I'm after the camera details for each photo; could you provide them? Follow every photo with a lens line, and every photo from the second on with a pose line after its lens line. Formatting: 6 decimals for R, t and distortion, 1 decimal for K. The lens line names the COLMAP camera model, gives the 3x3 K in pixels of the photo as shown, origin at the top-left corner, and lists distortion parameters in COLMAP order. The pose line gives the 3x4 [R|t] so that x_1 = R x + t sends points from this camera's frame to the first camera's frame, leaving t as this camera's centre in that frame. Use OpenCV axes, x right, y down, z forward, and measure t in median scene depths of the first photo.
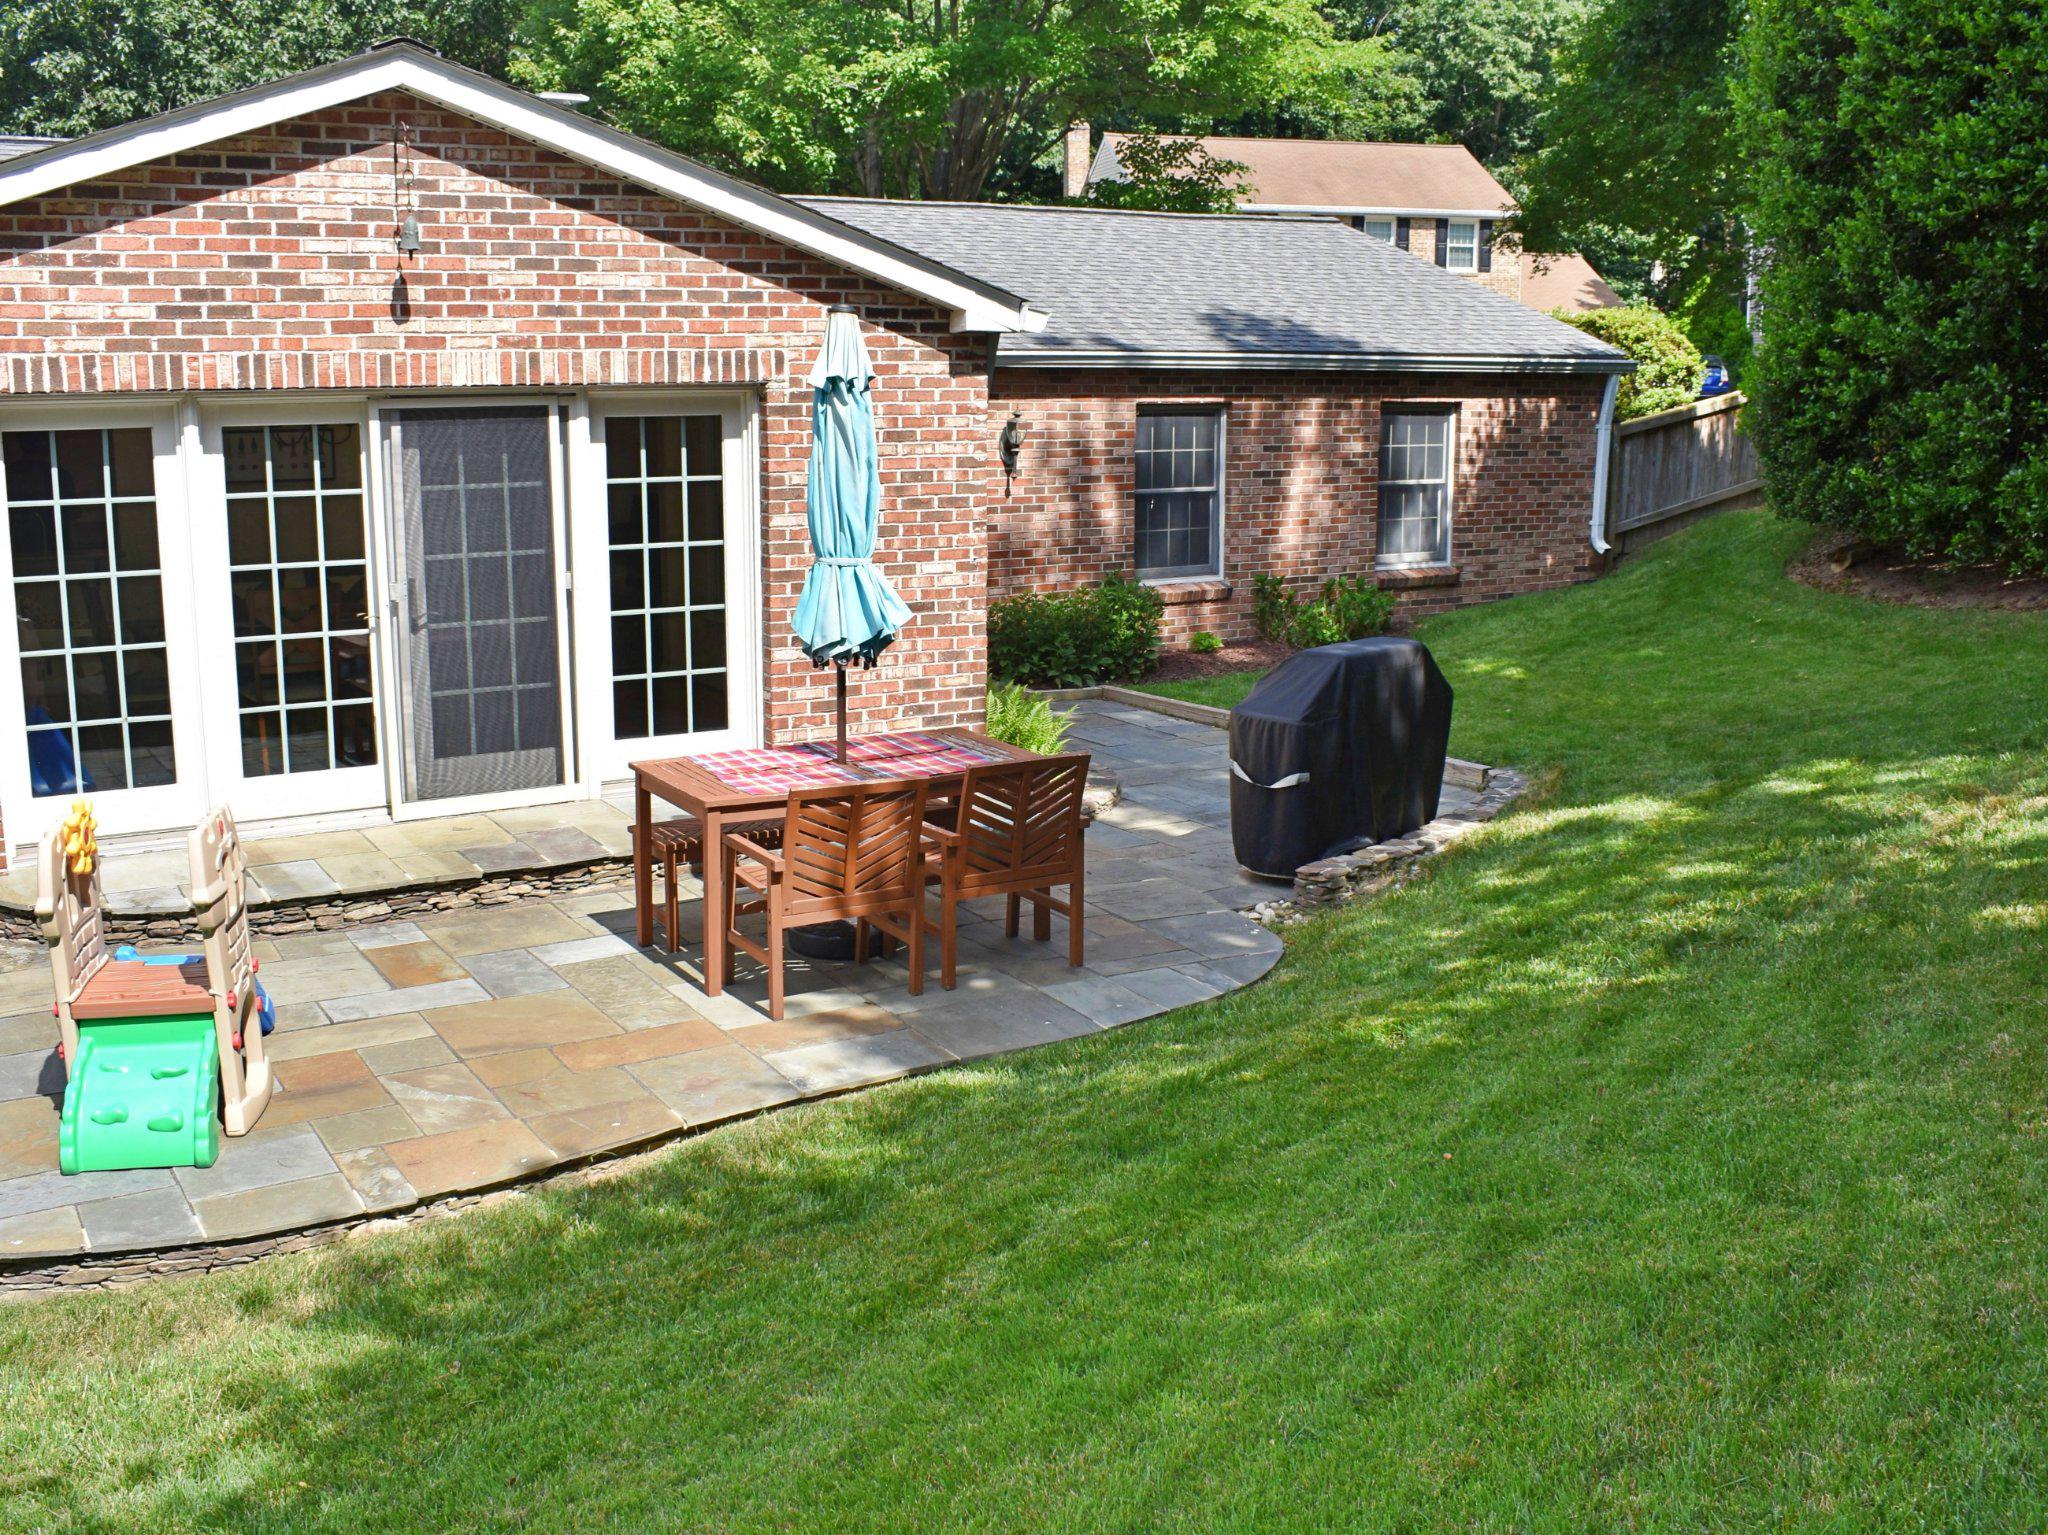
lens RADIAL K [[2003.3, 0, 1021.9], [0, 2003.3, 767.3], [0, 0, 1]] dist [-0.087809, 0.000000]
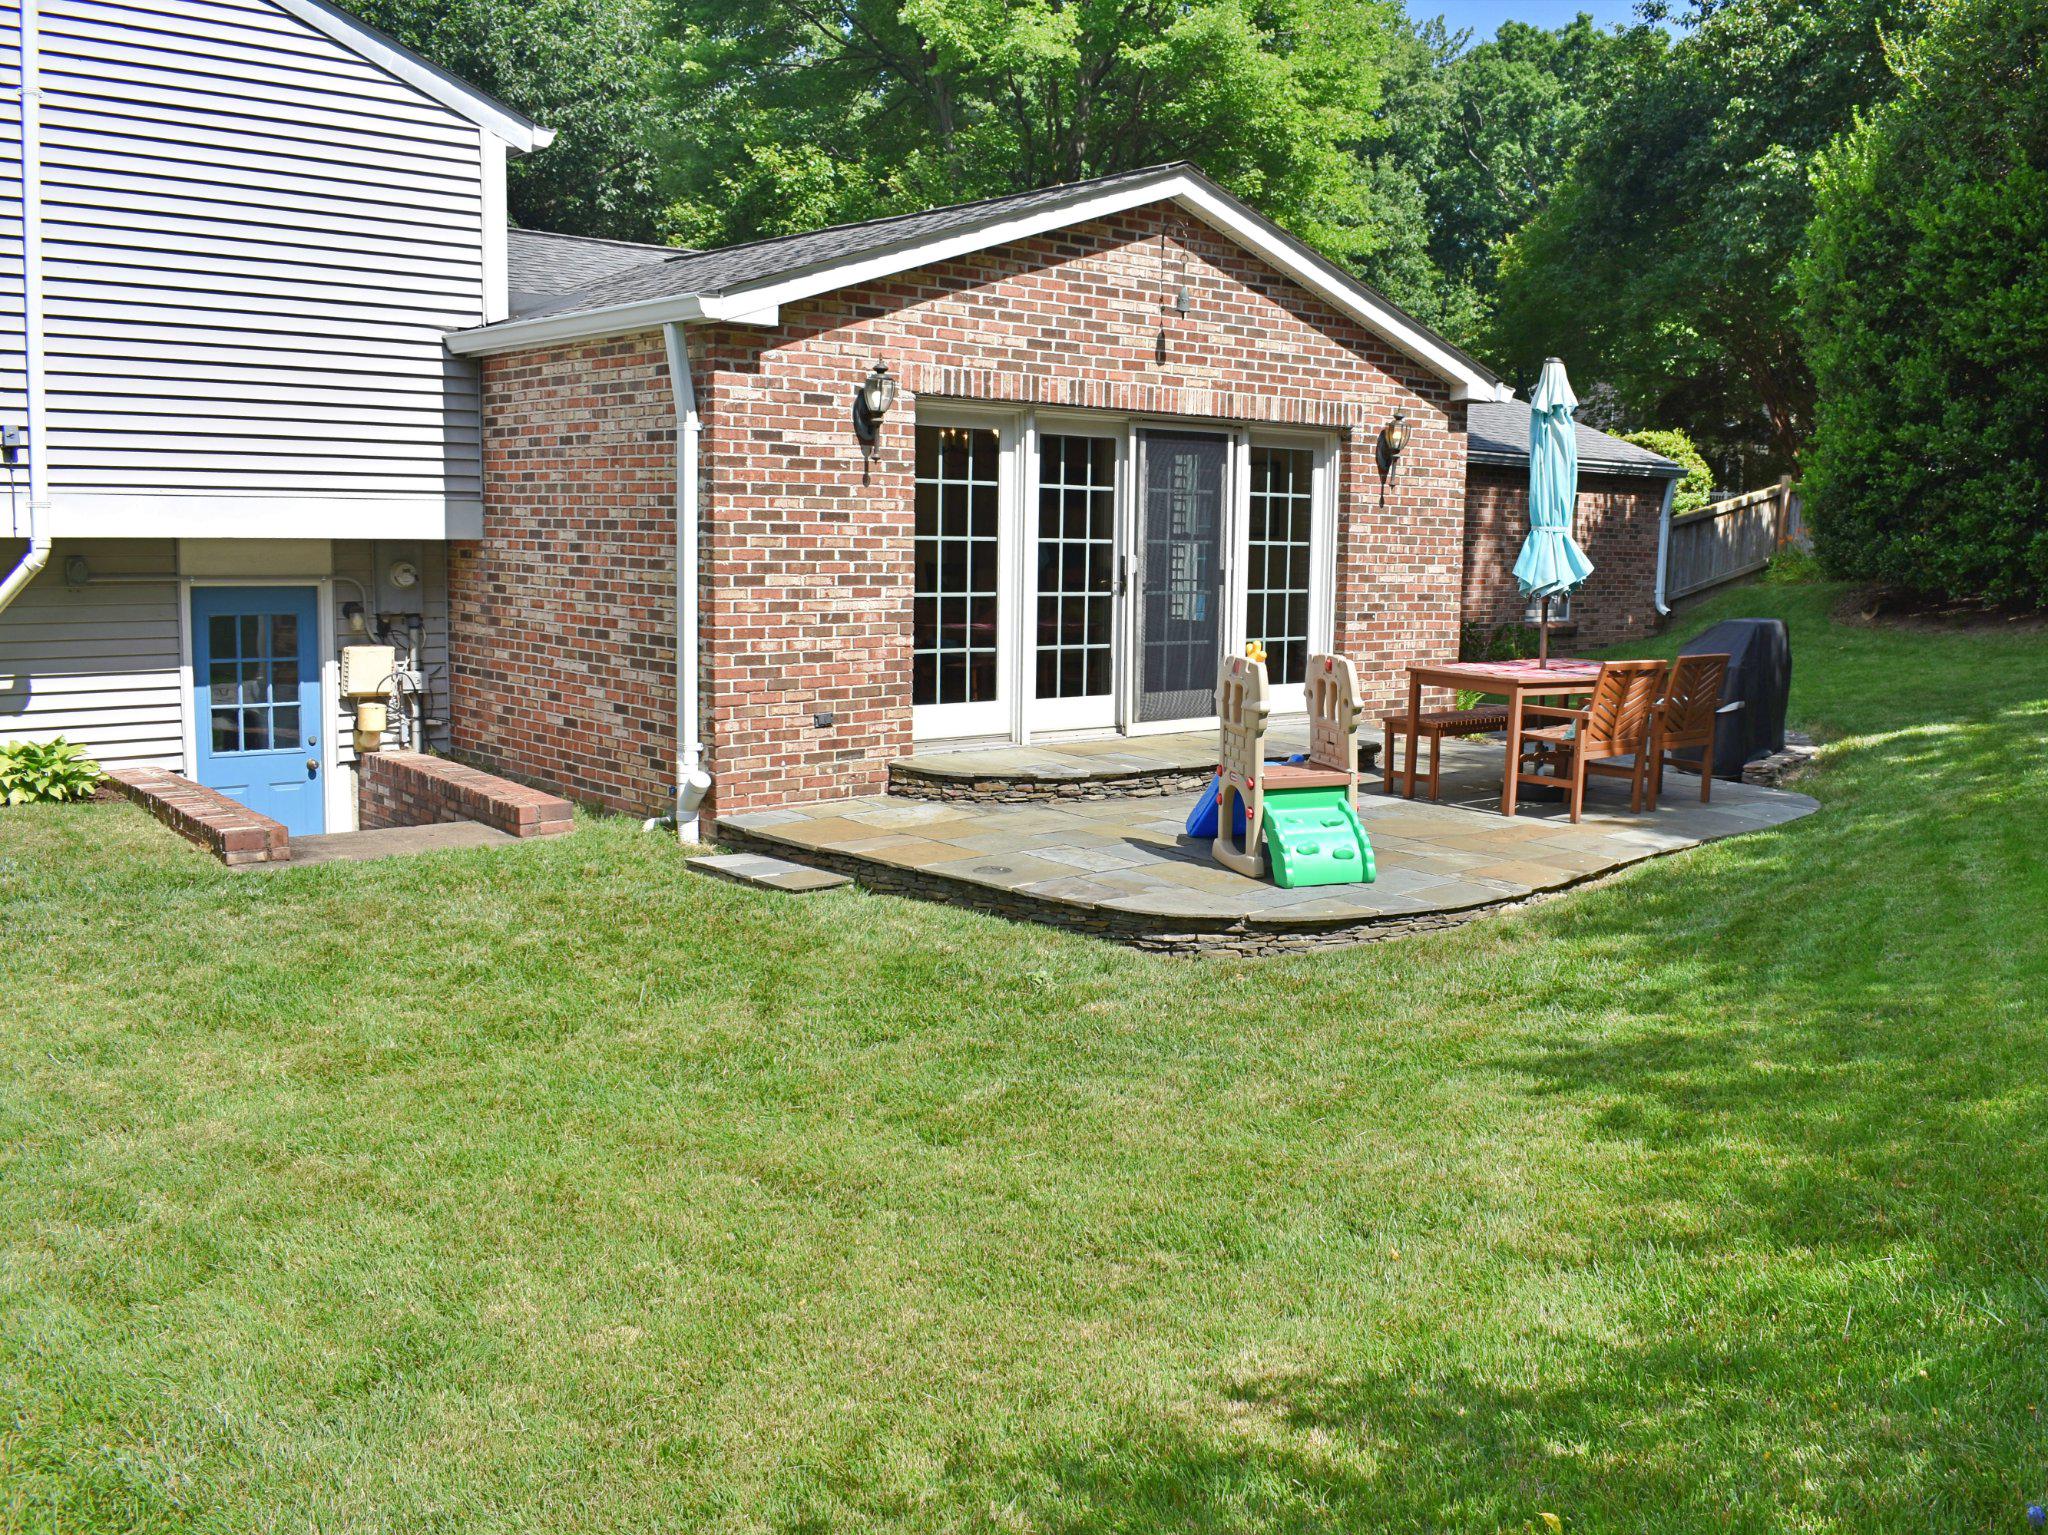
lens RADIAL K [[1825.1, 0, 1221.4], [0, 1825.1, 749.8], [0, 0, 1]] dist [-0.082149, 0.009457]
pose [[0.977812, -0.007133, 0.209361, -0.507426], [0.022623, 0.997170, -0.071689, 0.124406], [-0.208257, 0.074835, 0.975207, -0.204659]]
